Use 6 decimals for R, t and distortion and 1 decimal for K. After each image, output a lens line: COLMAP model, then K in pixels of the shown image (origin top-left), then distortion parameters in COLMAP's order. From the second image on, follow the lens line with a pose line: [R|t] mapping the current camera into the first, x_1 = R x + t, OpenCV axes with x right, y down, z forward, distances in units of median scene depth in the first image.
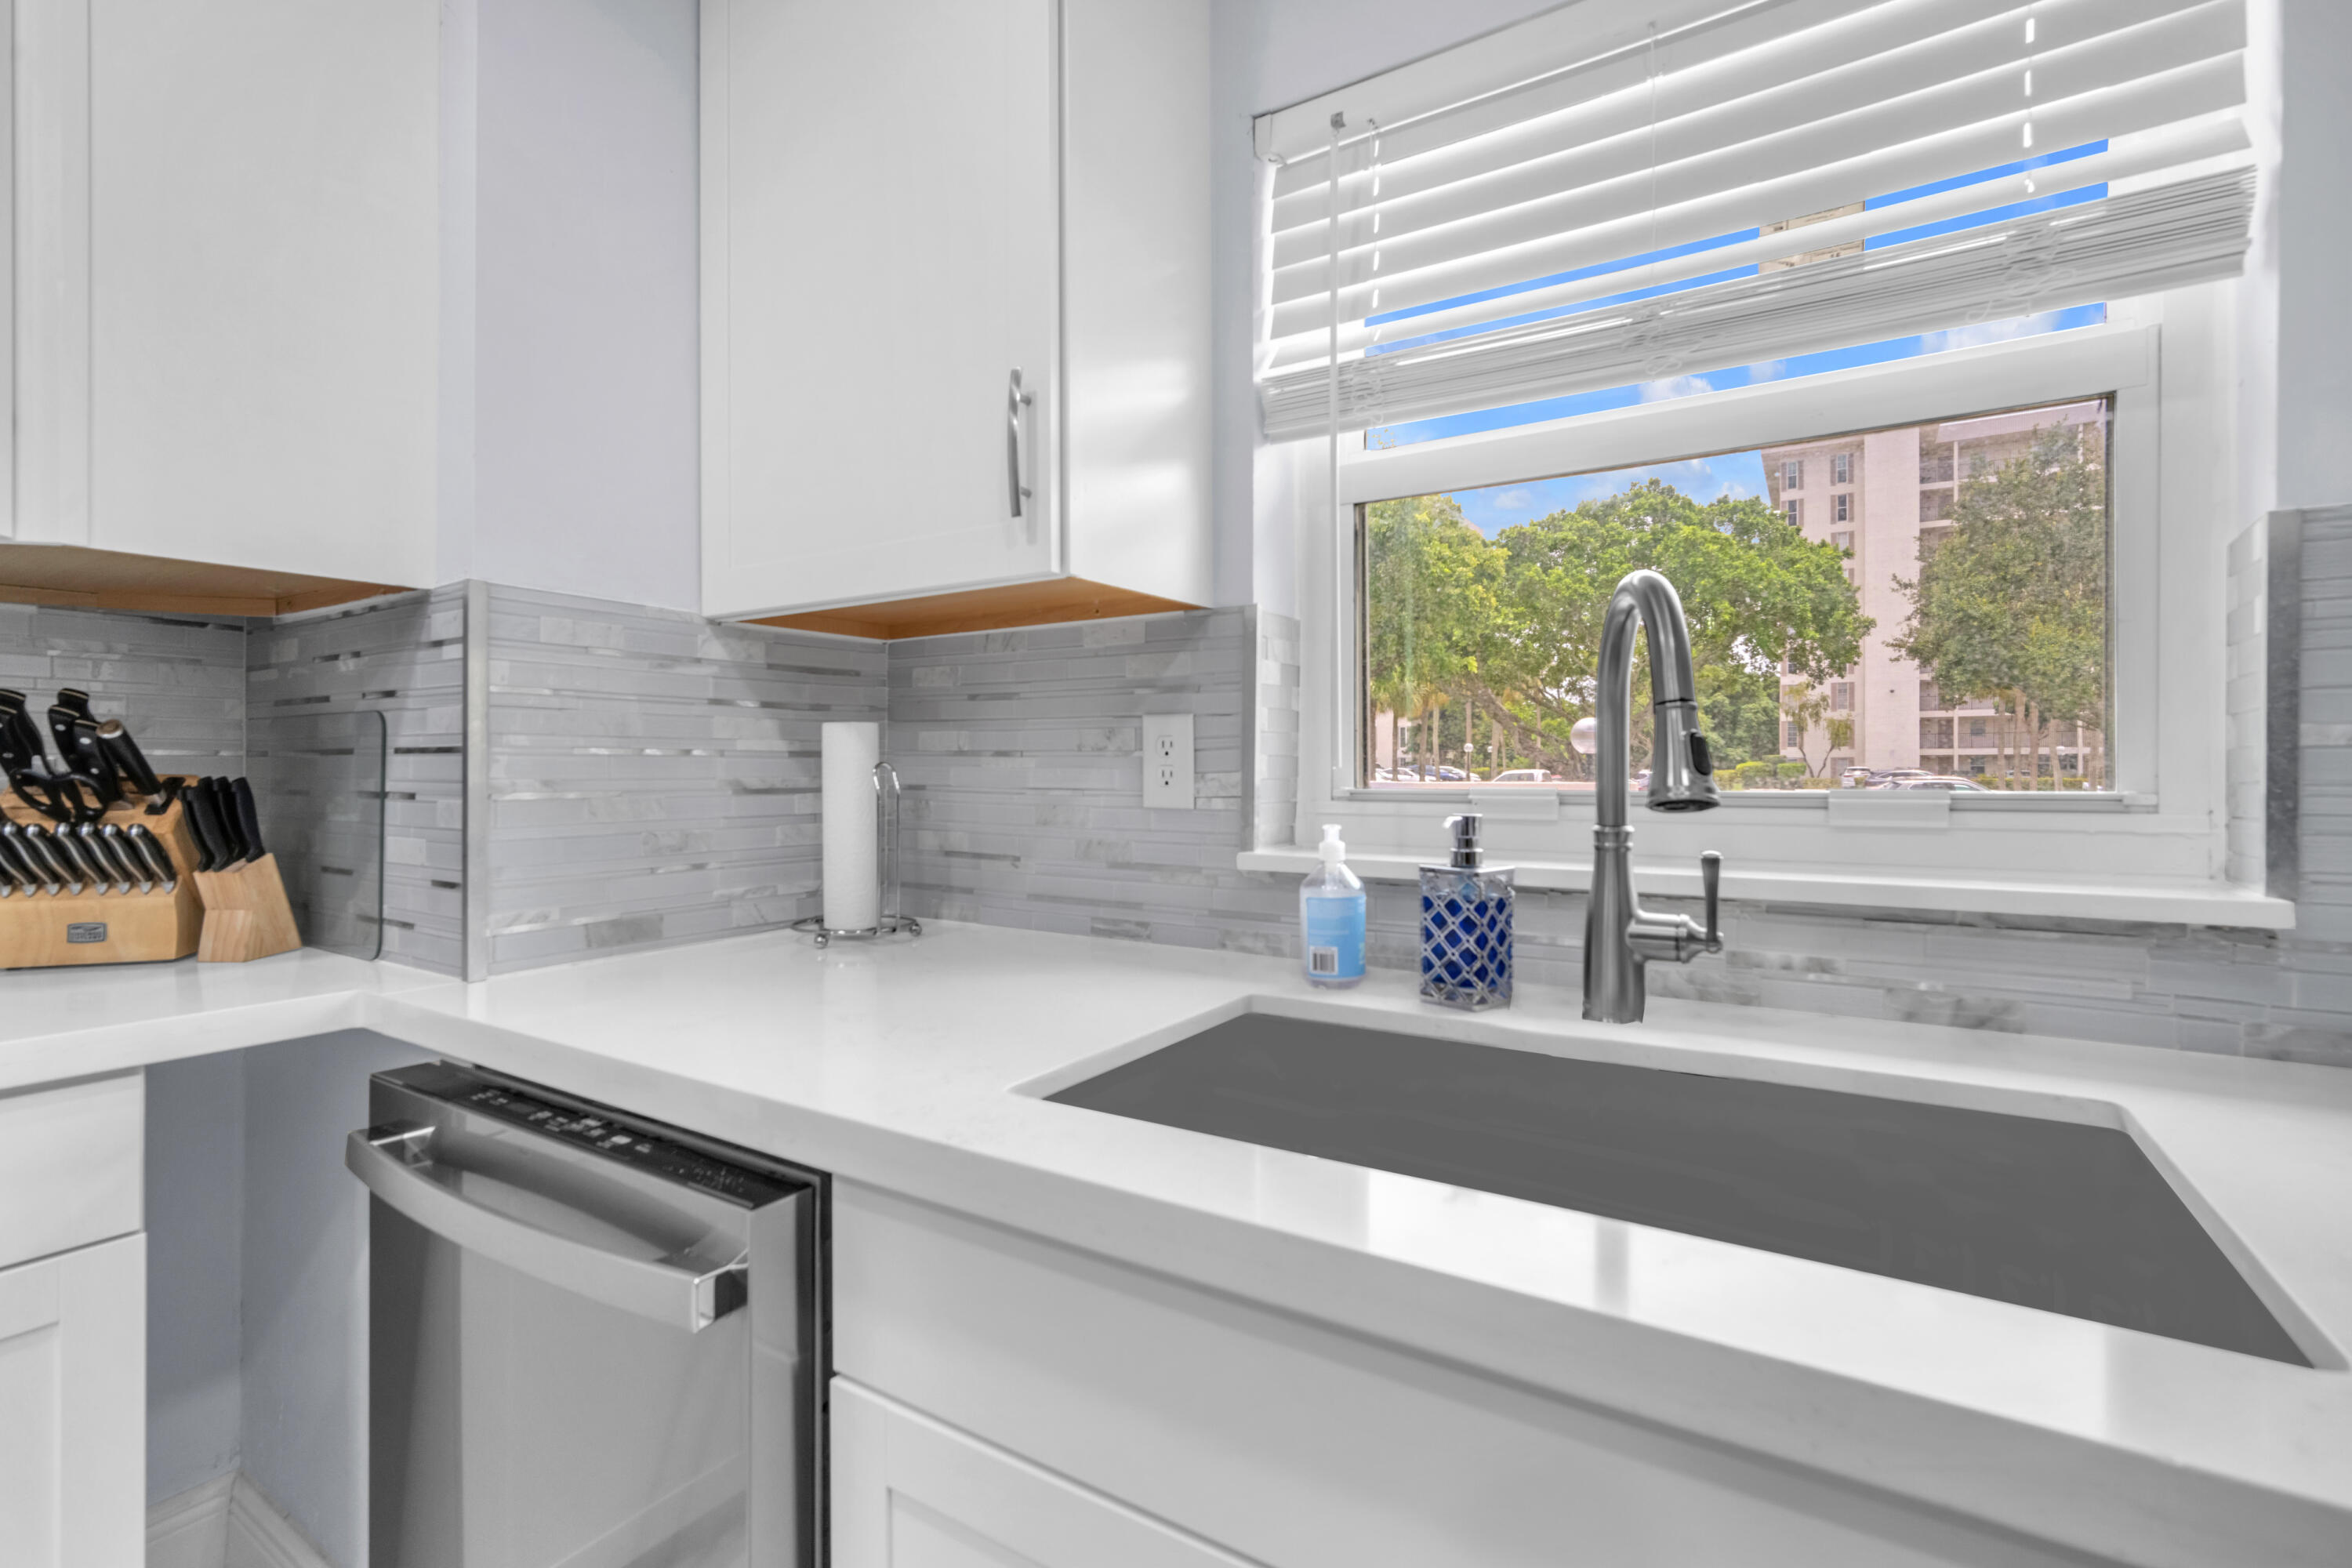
lens RADIAL K [[1055.1, 0, 1171.2], [0, 1055.1, 764.7], [0, 0, 1]] dist [-0.013675, 0.006860]
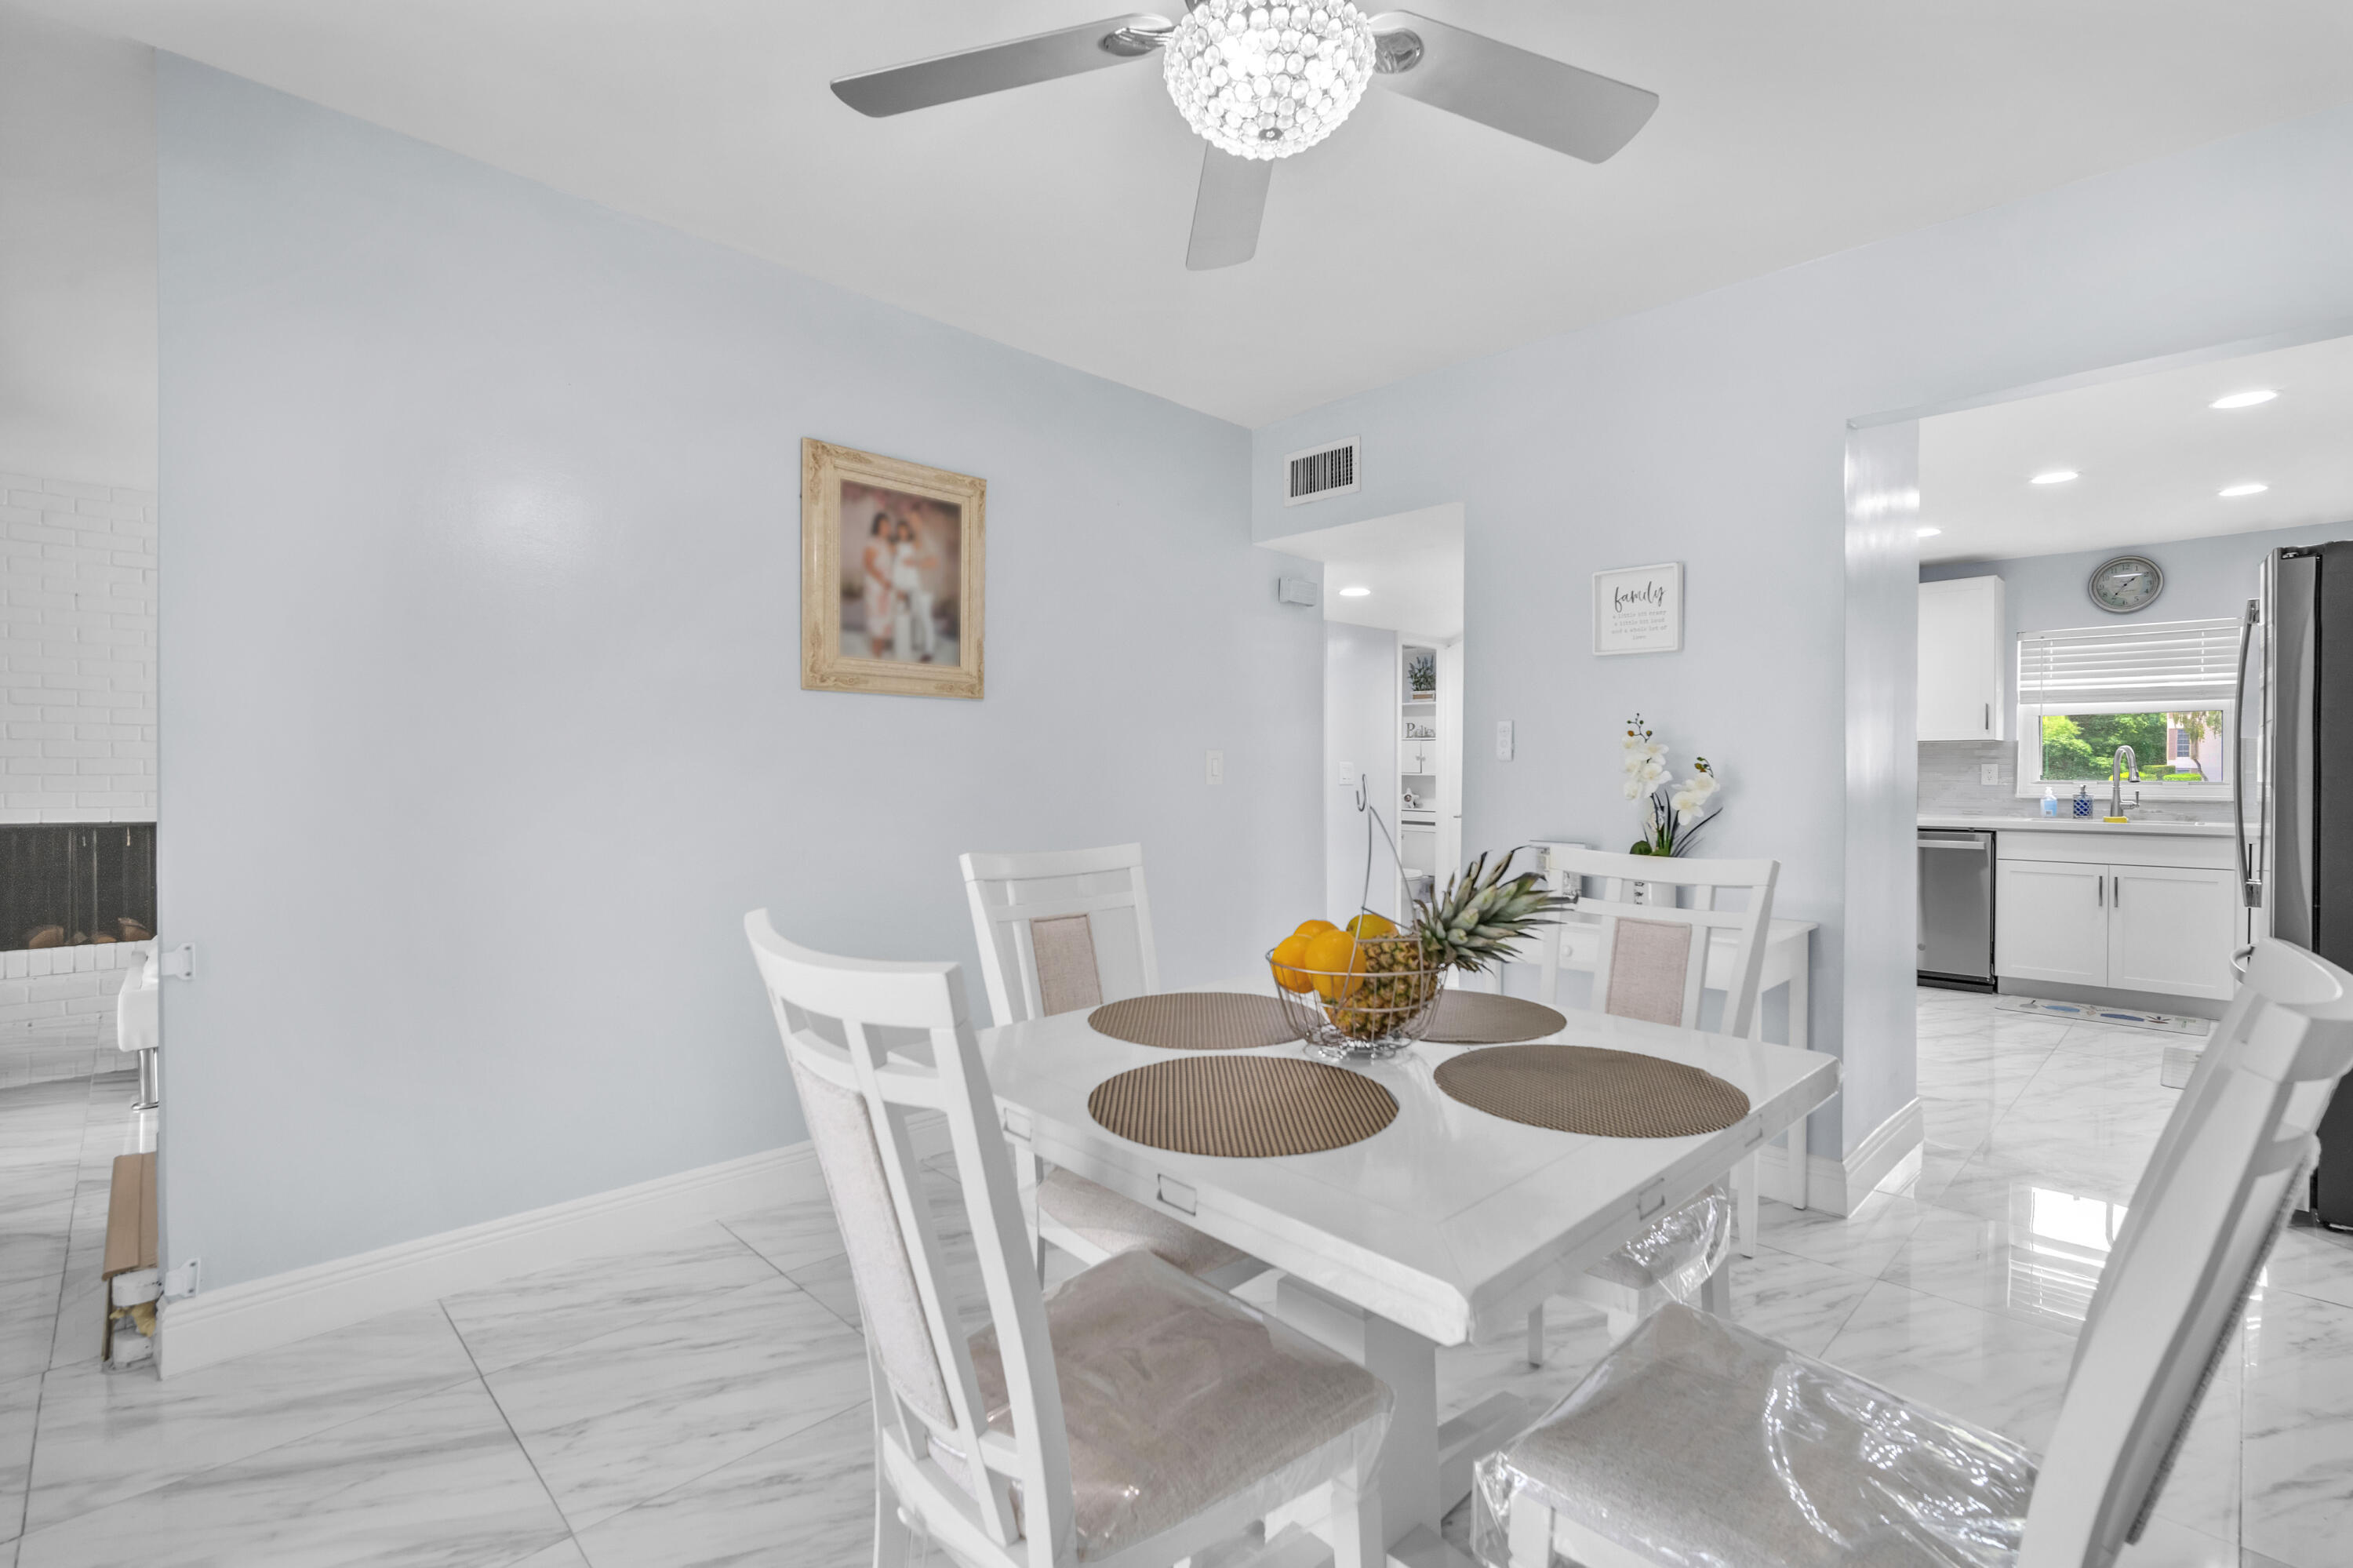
lens RADIAL K [[1055.6, 0, 1196.2], [0, 1055.6, 775.7], [0, 0, 1]] dist [-0.013675, 0.006860]
pose [[0.975417, 0.009240, -0.220173, -2.398194], [-0.008005, 0.999947, 0.006501, -0.000144], [0.220222, -0.004579, 0.975439, -4.235379]]
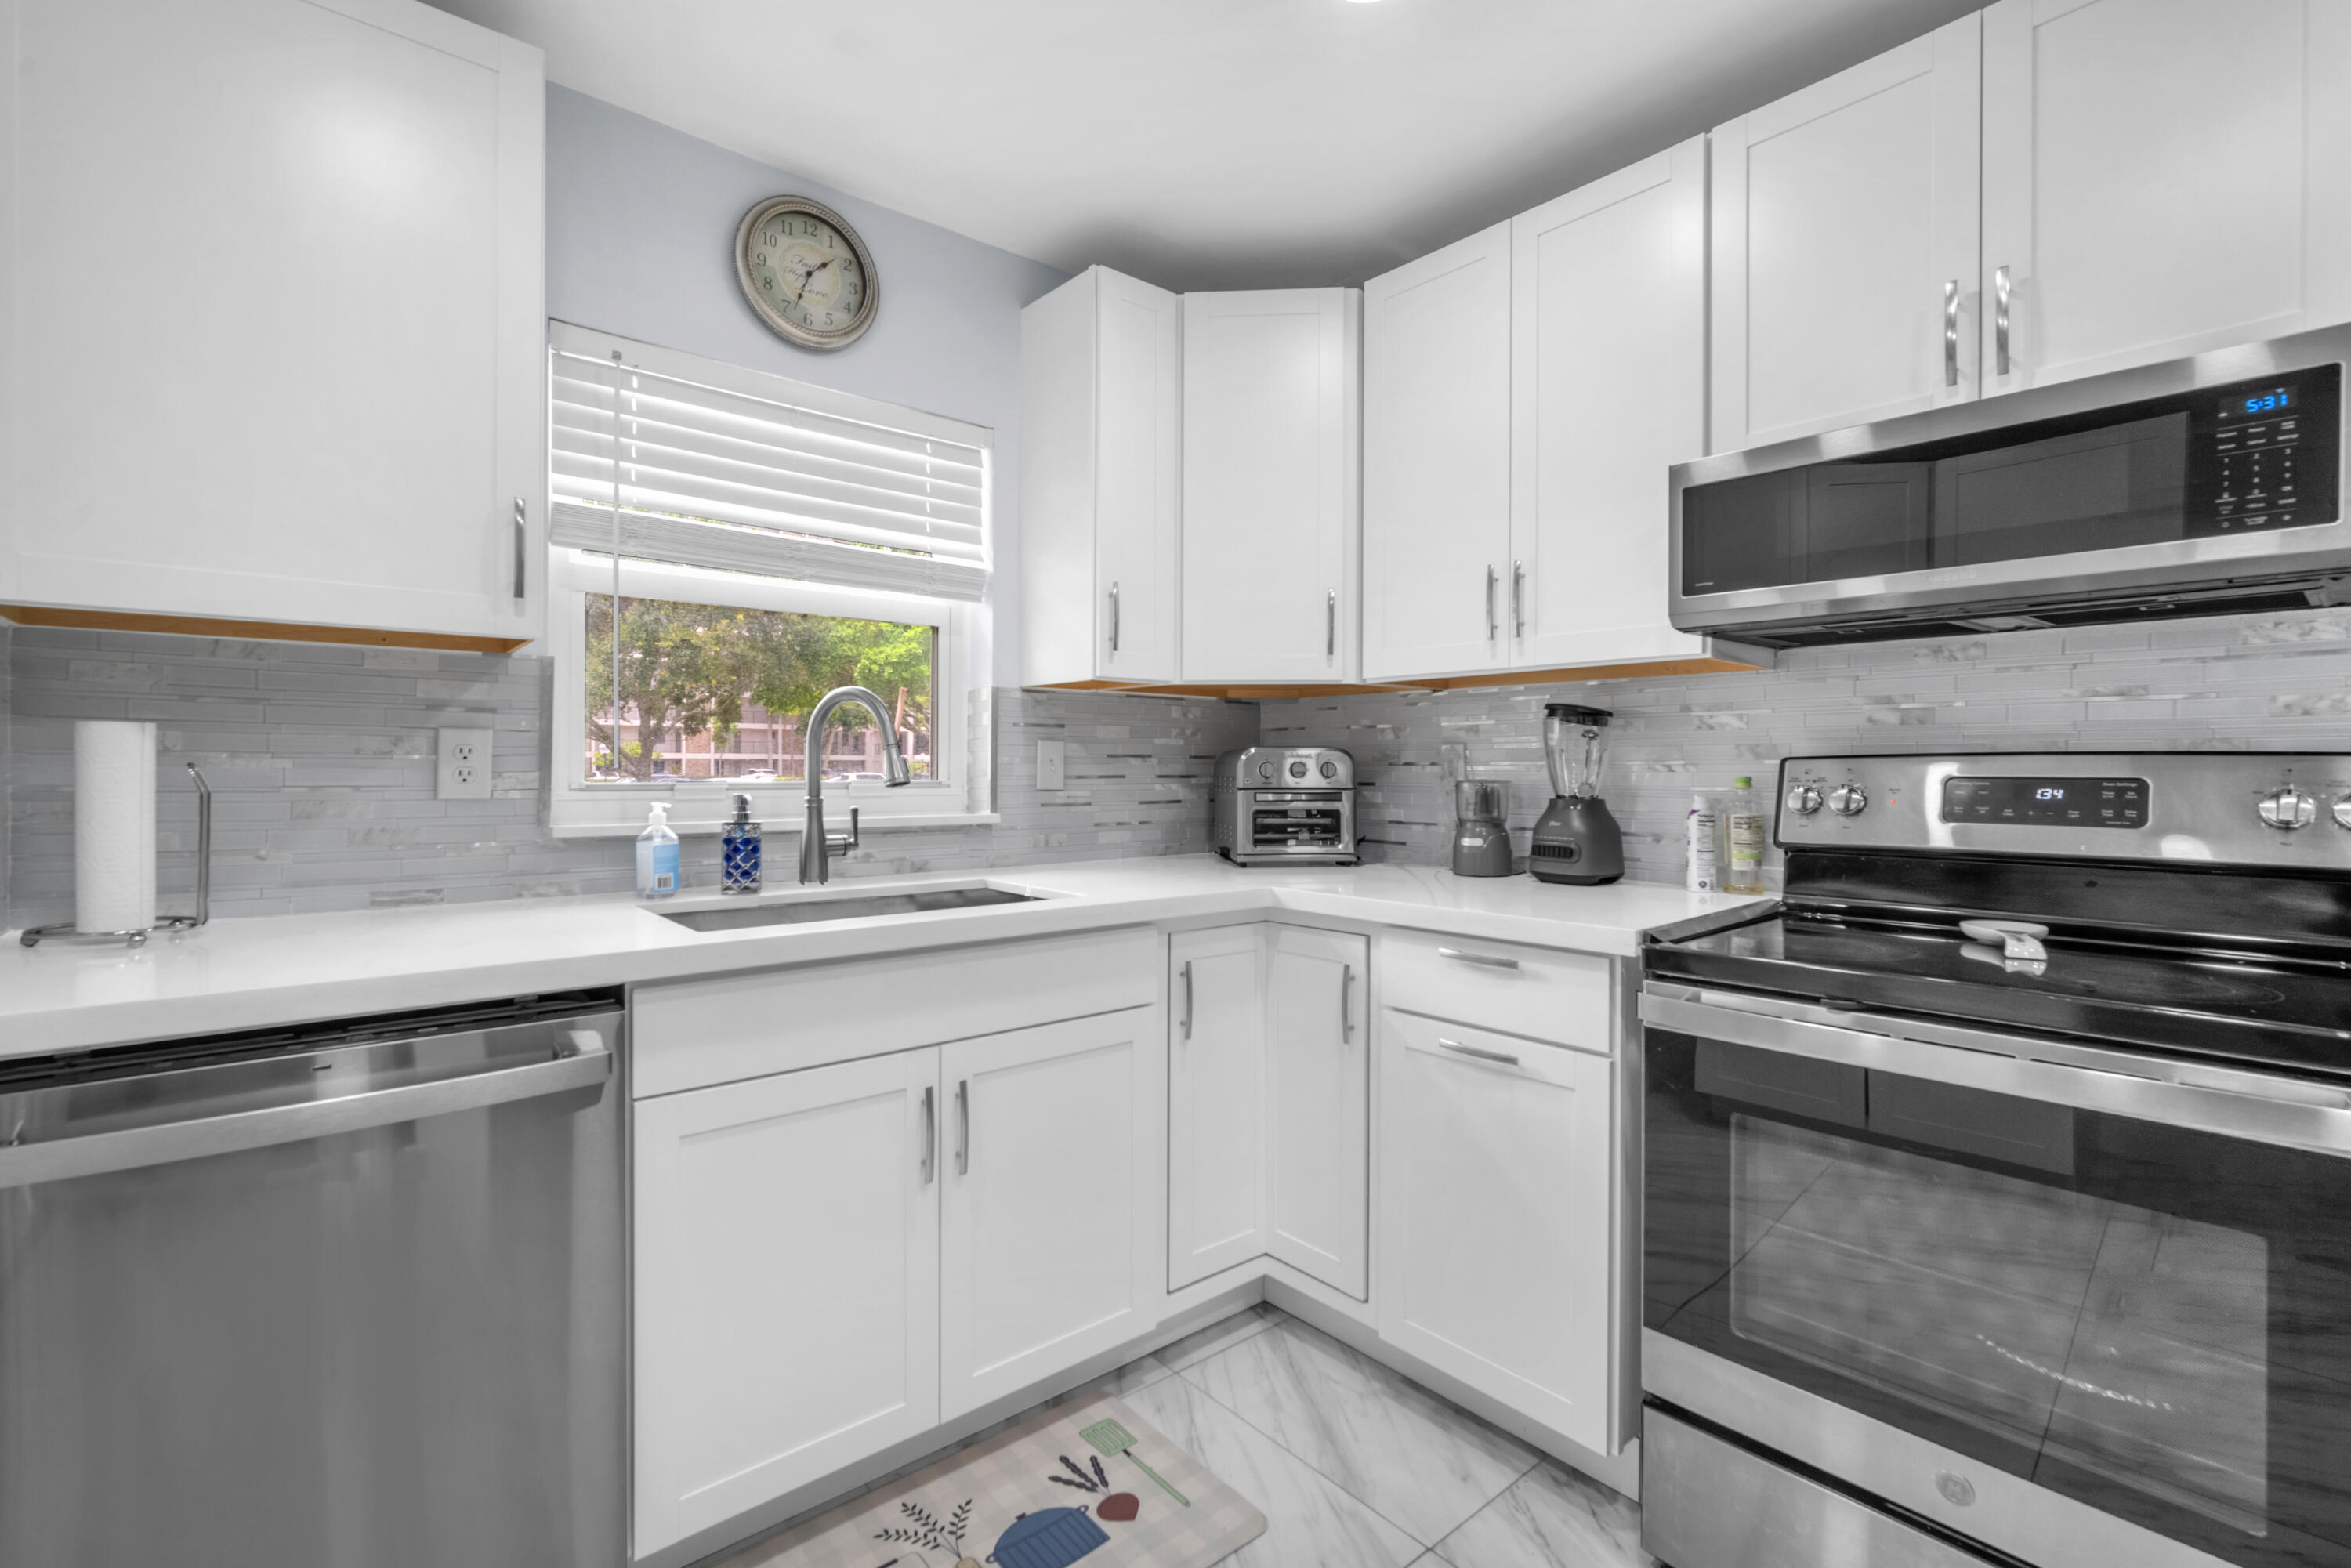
lens RADIAL K [[1024.7, 0, 1164.5], [0, 1024.7, 767.2], [0, 0, 1]] dist [-0.013465, 0.005115]
pose [[0.310503, 0.003959, 0.950564, -0.998523], [-0.006112, 0.999979, -0.002169, -0.001799], [-0.950553, -0.005136, 0.310521, -0.243250]]
